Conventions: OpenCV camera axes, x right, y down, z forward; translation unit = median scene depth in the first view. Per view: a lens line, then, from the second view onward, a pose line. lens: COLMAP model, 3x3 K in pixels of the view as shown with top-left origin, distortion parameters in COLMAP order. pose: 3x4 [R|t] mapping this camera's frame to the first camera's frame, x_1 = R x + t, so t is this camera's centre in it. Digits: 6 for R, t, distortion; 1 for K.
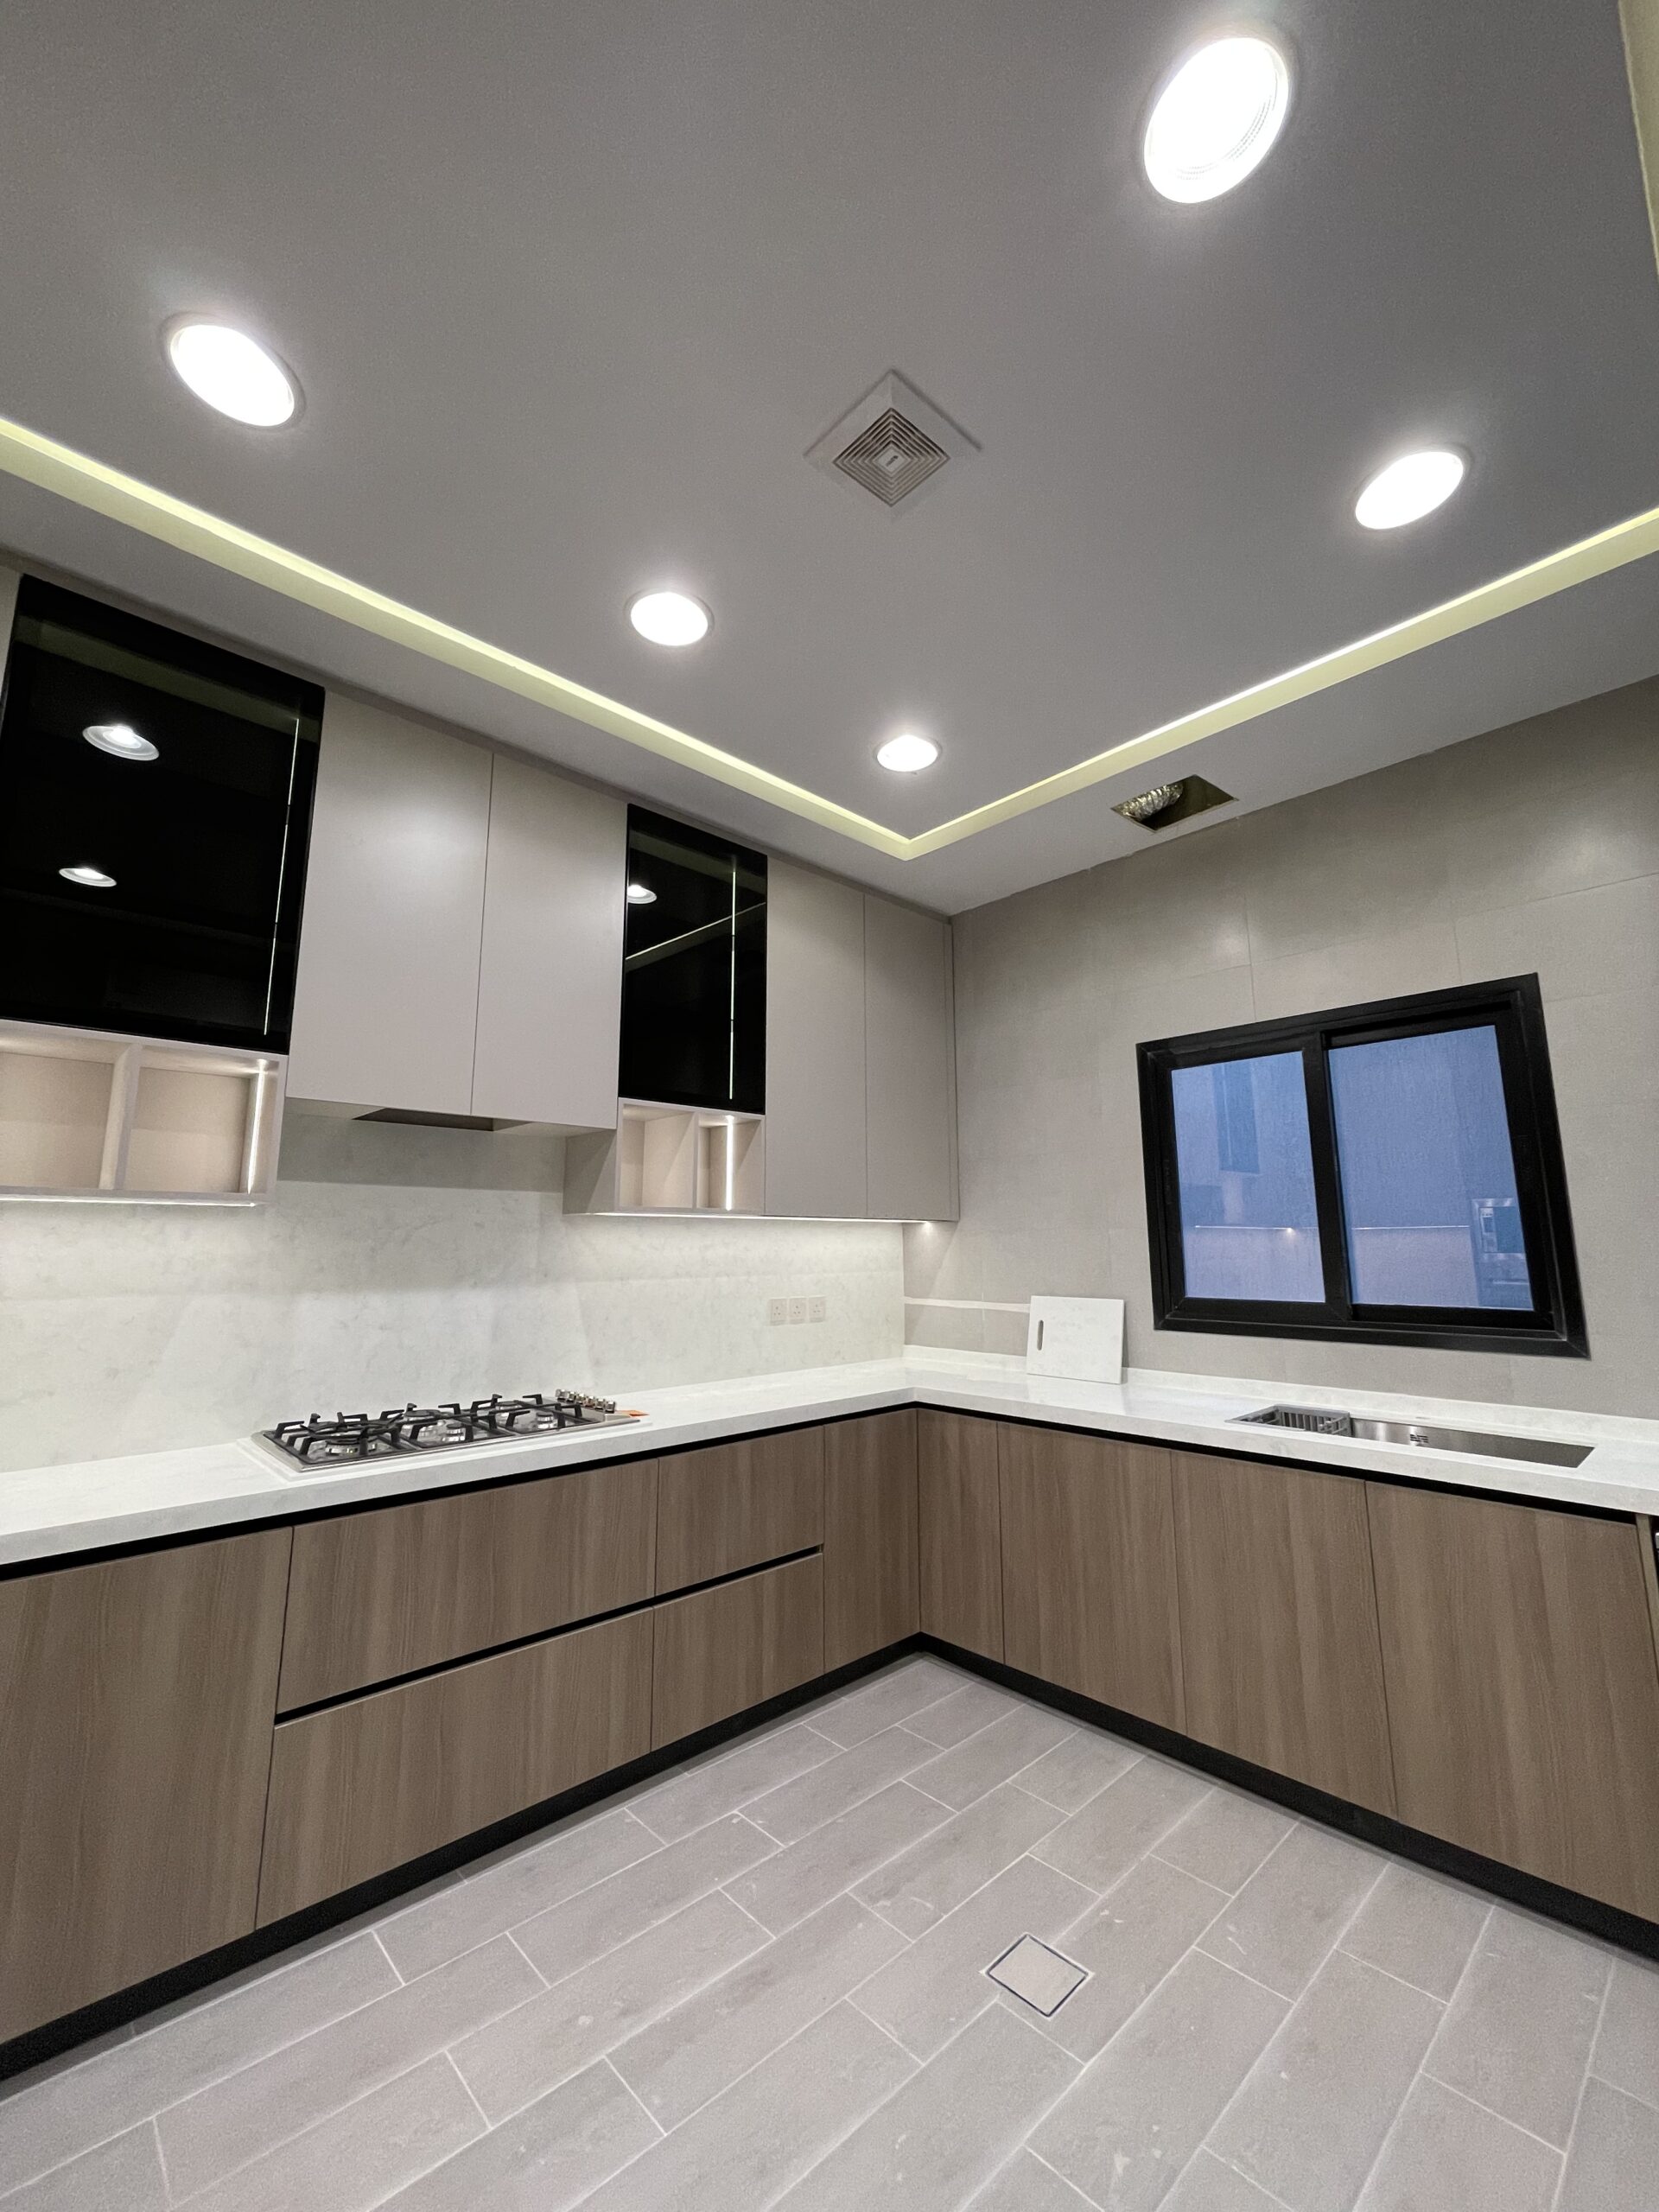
lens RADIAL K [[897.2, 0, 829.6], [0, 897.2, 1092.9], [0, 0, 1]] dist [-0.002841, 0.000582]
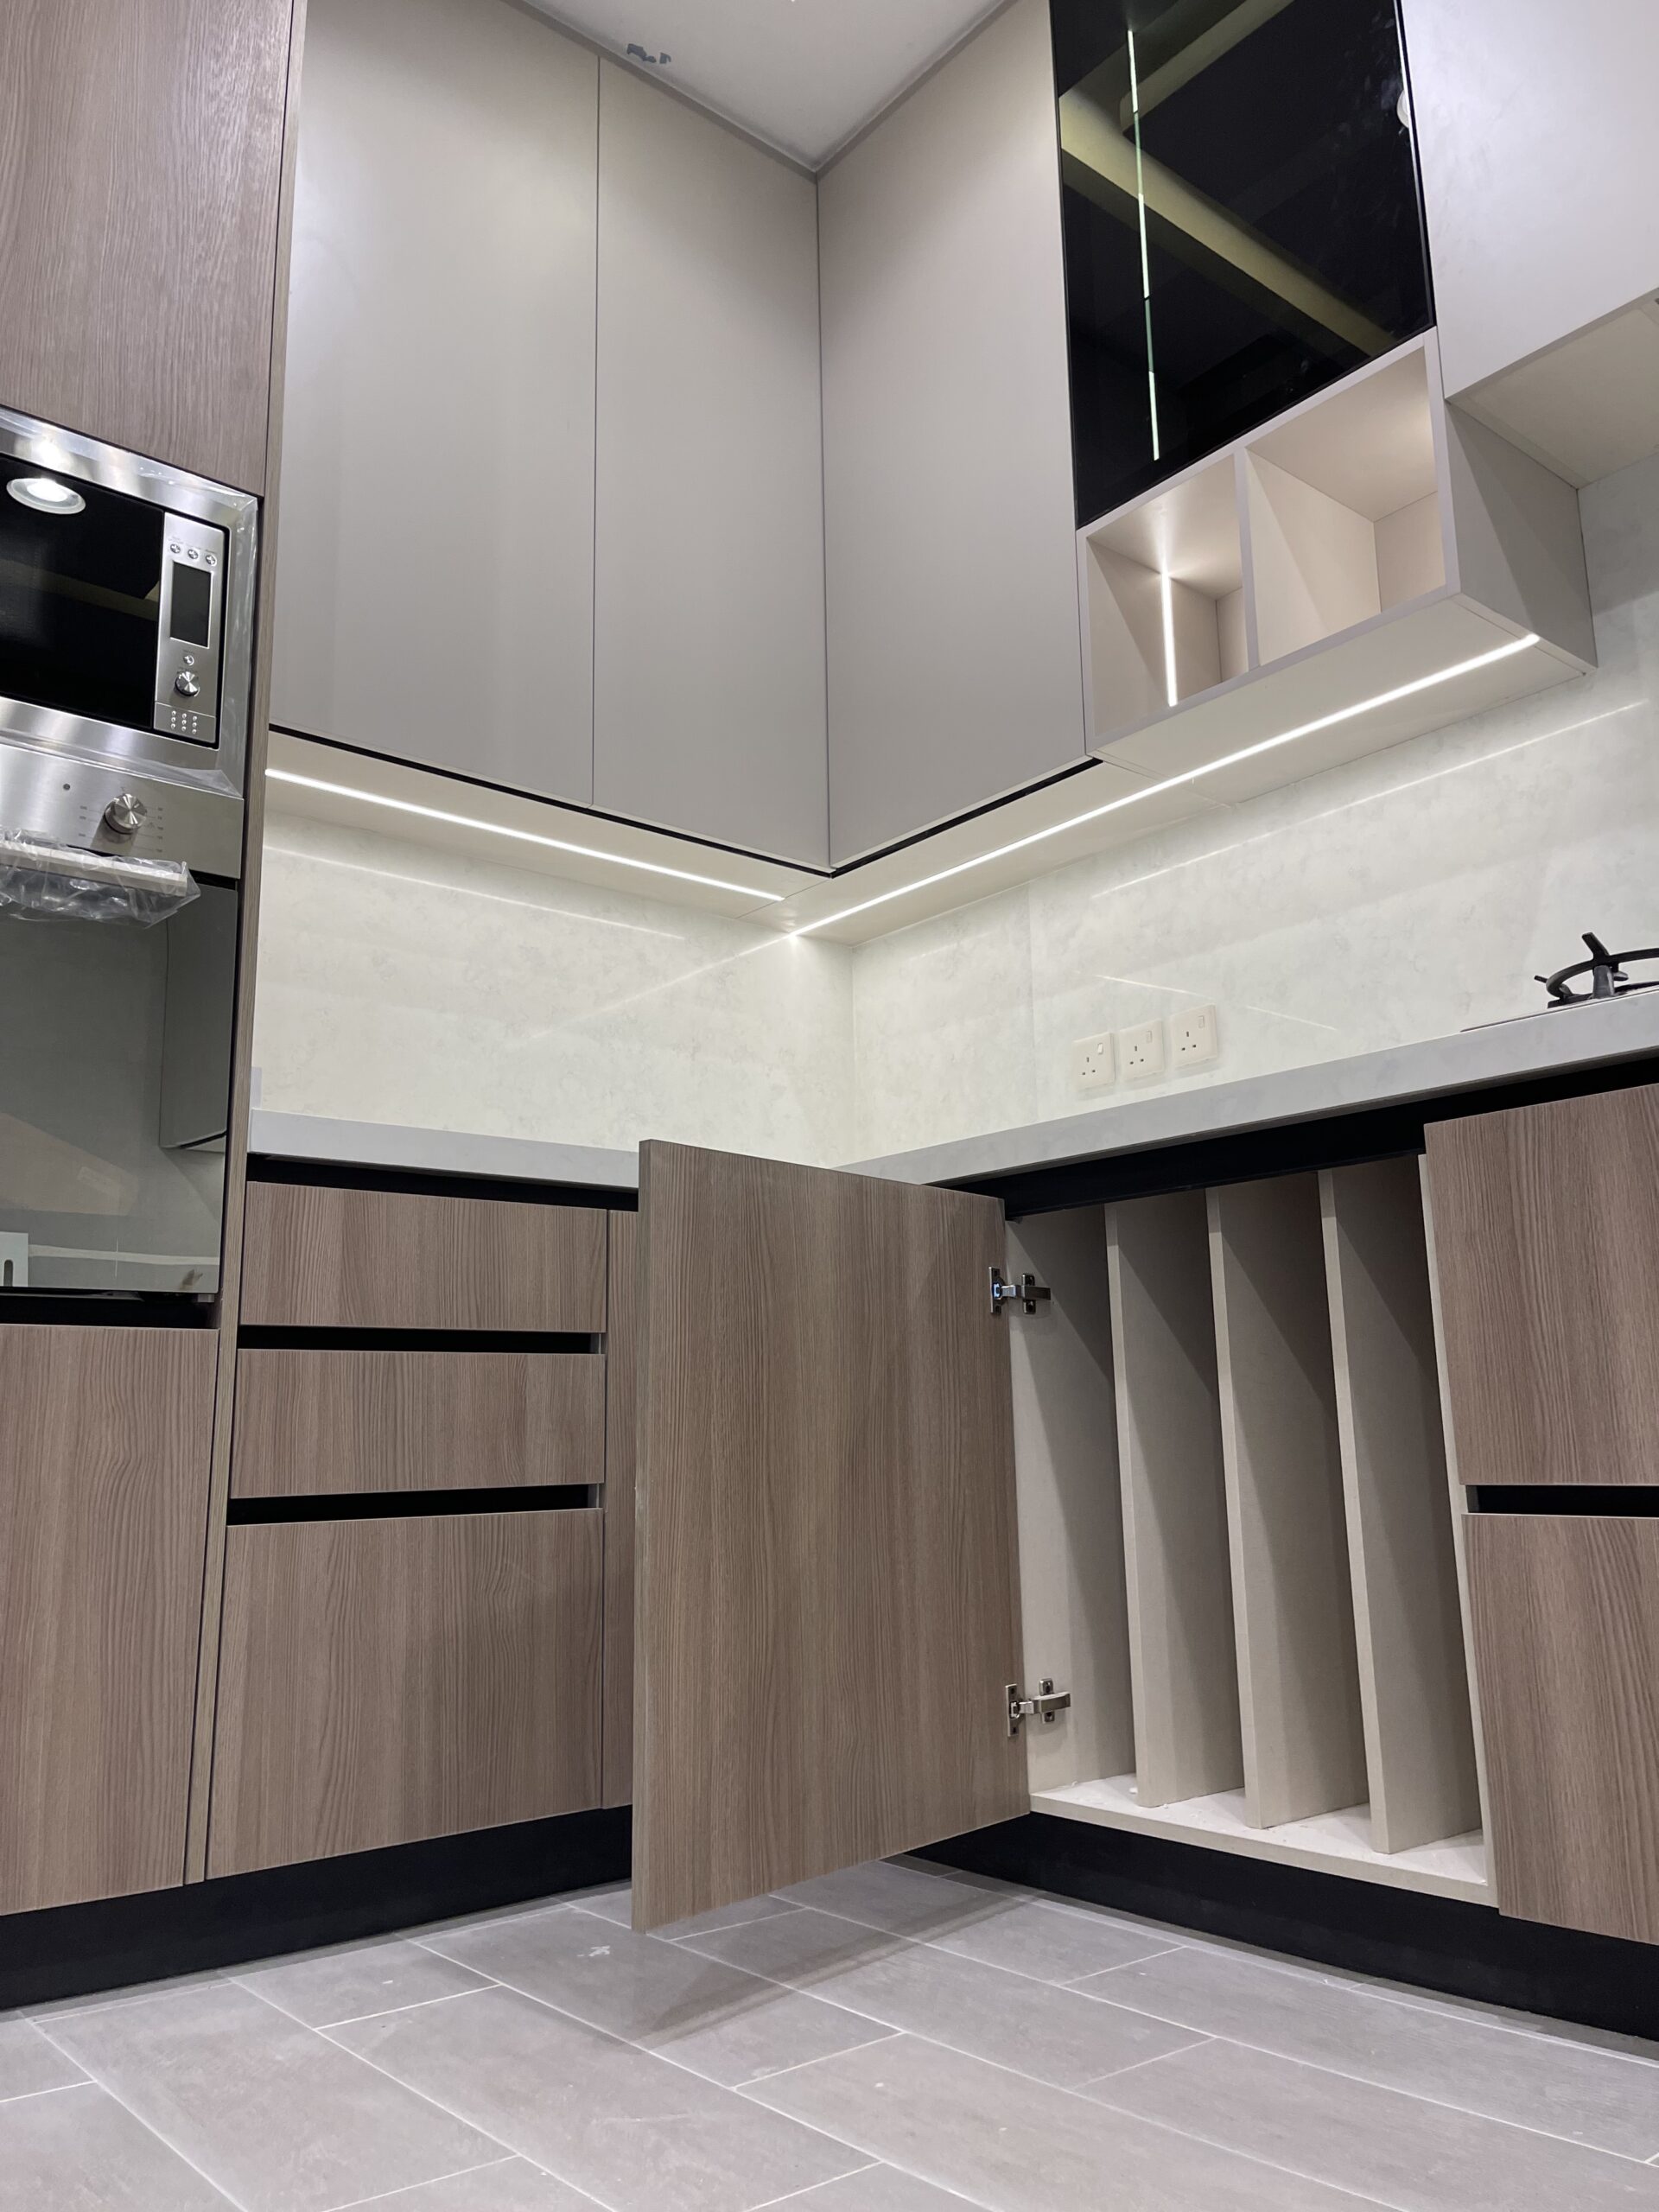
lens RADIAL K [[1683.8, 0, 846.5], [0, 1683.8, 1094.8], [0, 0, 1]] dist [0.066110, -0.068608]
pose [[-0.061861, -0.201158, -0.977604, 0.212774], [0.188994, 0.959398, -0.209371, 0.405616], [0.980028, -0.197713, -0.021332, 0.483222]]
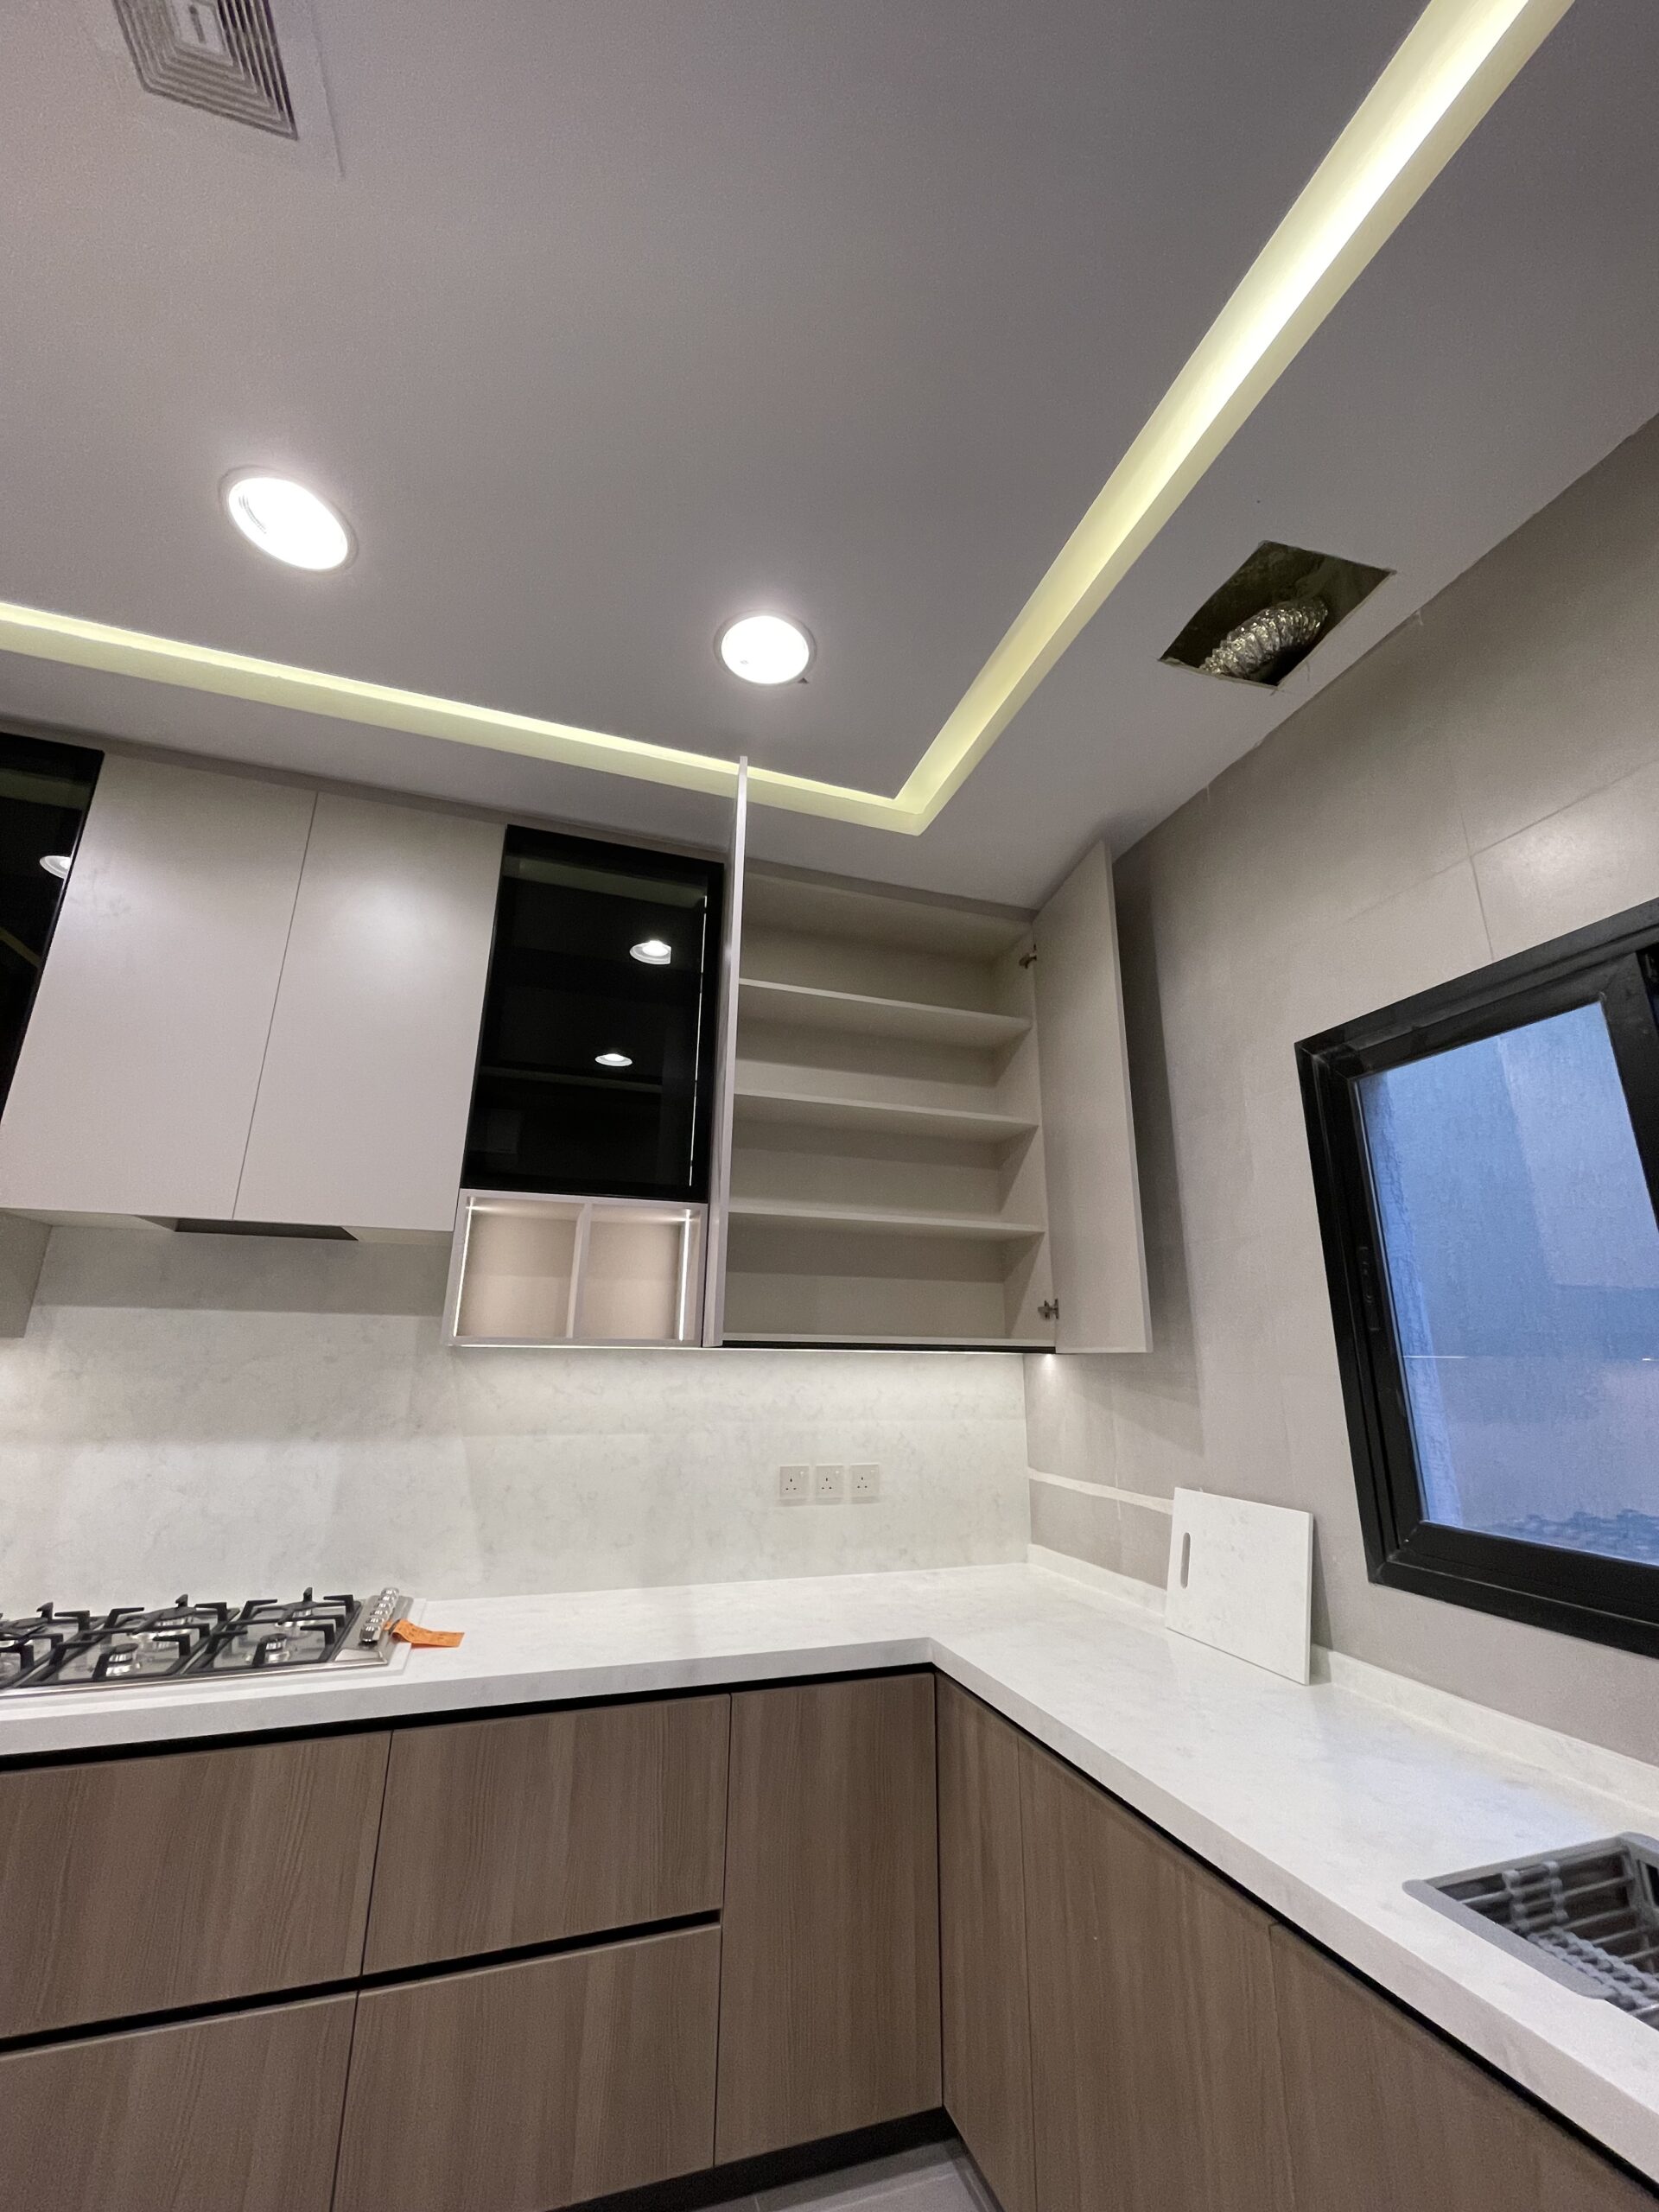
lens RADIAL K [[897.2, 0, 833.0], [0, 897.2, 1096.2], [0, 0, 1]] dist [-0.002841, 0.000582]
pose [[0.908932, -0.104348, -0.403676, 0.369349], [0.055830, 0.989917, -0.130180, 0.044492], [0.413190, 0.095788, 0.905593, 0.442512]]
